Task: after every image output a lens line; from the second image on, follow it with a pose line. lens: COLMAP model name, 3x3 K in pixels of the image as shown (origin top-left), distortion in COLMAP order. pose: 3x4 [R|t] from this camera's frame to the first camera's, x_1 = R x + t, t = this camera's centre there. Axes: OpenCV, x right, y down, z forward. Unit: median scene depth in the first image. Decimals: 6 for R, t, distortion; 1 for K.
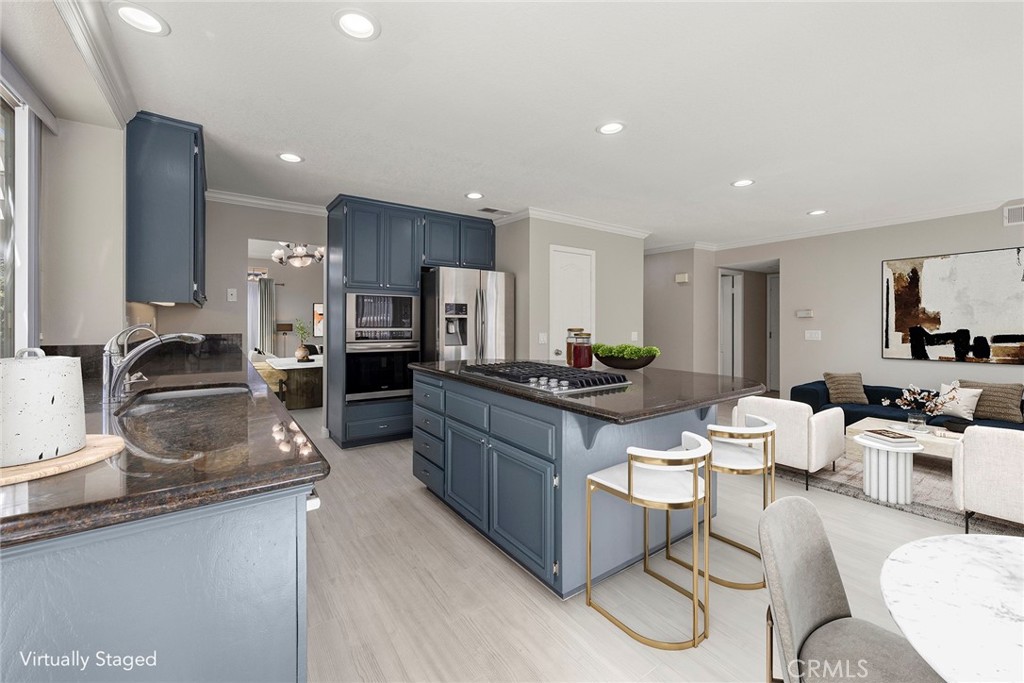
lens RADIAL K [[415.3, 0, 510.6], [0, 415.3, 328.0], [0, 0, 1]] dist [-0.000301, -0.000043]
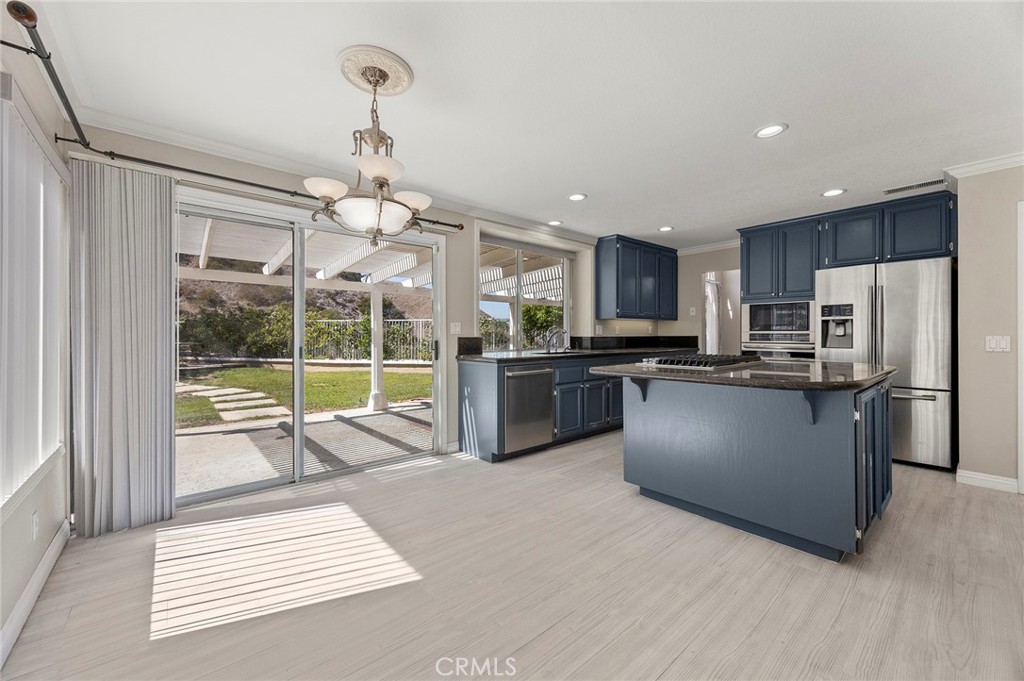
lens RADIAL K [[397.5, 0, 509.9], [0, 397.5, 334.3], [0, 0, 1]] dist [-0.000694, -0.000110]
pose [[0.102227, -0.003656, -0.994754, 0.732187], [-0.001715, 0.999991, -0.003852, 0.014509], [0.994760, 0.002099, 0.102220, 0.149682]]
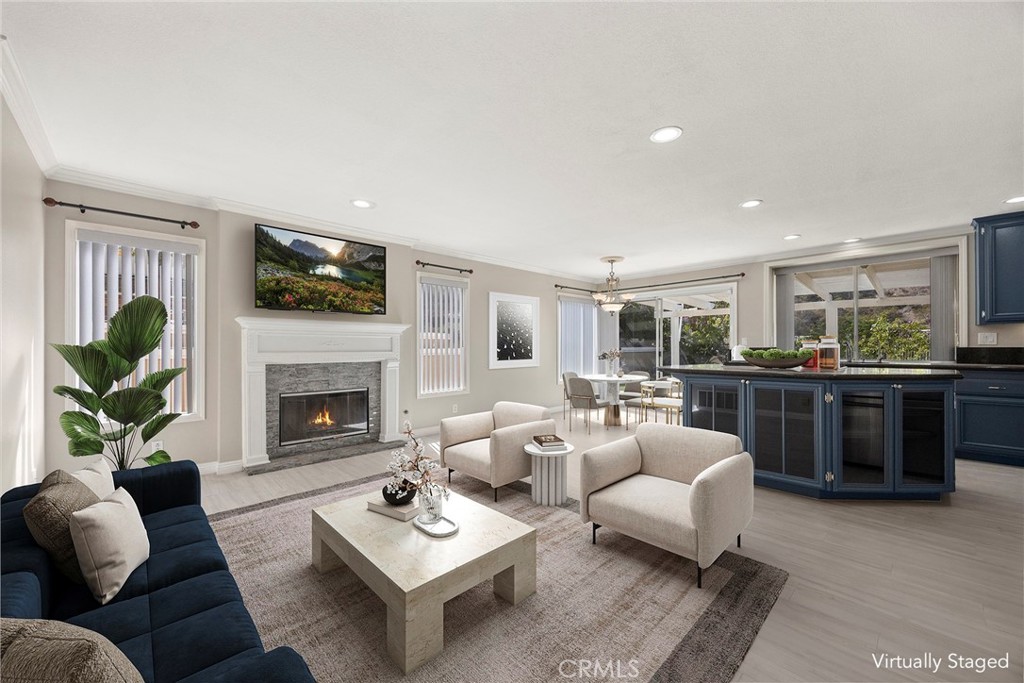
lens RADIAL K [[390.3, 0, 512.0], [0, 390.3, 341.5], [0, 0, 1]] dist [-0.000234, -0.000019]
pose [[-0.986725, -0.003518, -0.162364, 0.836271], [-0.001805, 0.999941, -0.010701, 0.016011], [0.162393, -0.010265, -0.986673, 1.379673]]
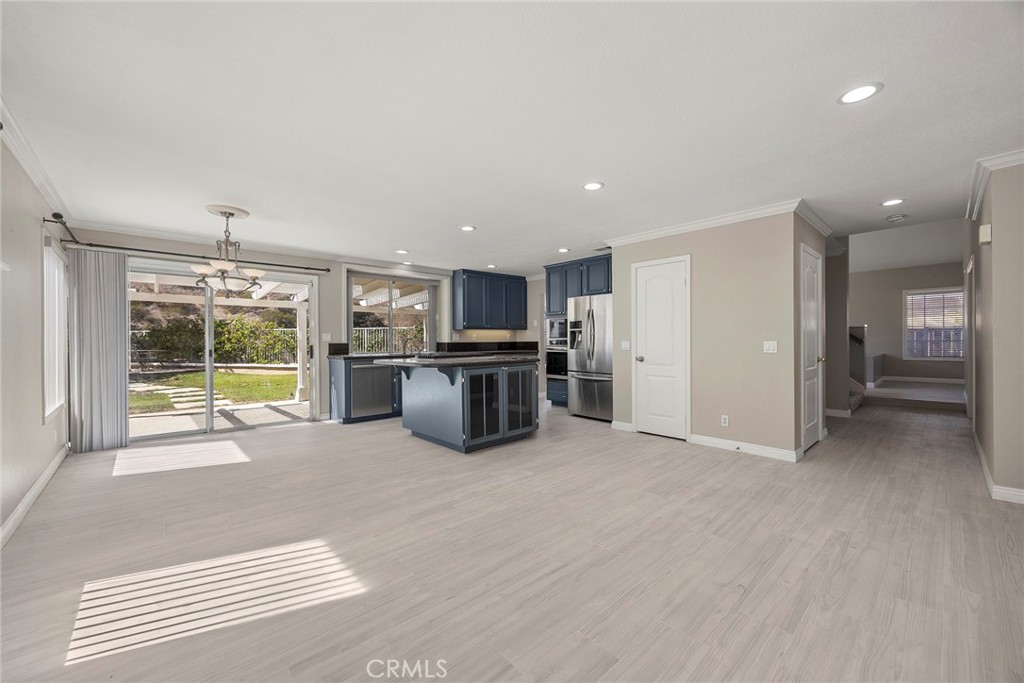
lens RADIAL K [[402.7, 0, 512.0], [0, 402.7, 341.5], [0, 0, 1]] dist [0.000383, 0.000127]
pose [[0.137435, -0.001394, -0.990510, 1.294501], [0.003719, 0.999993, -0.000891, 0.014985], [0.990504, -0.003561, 0.137440, 0.578753]]
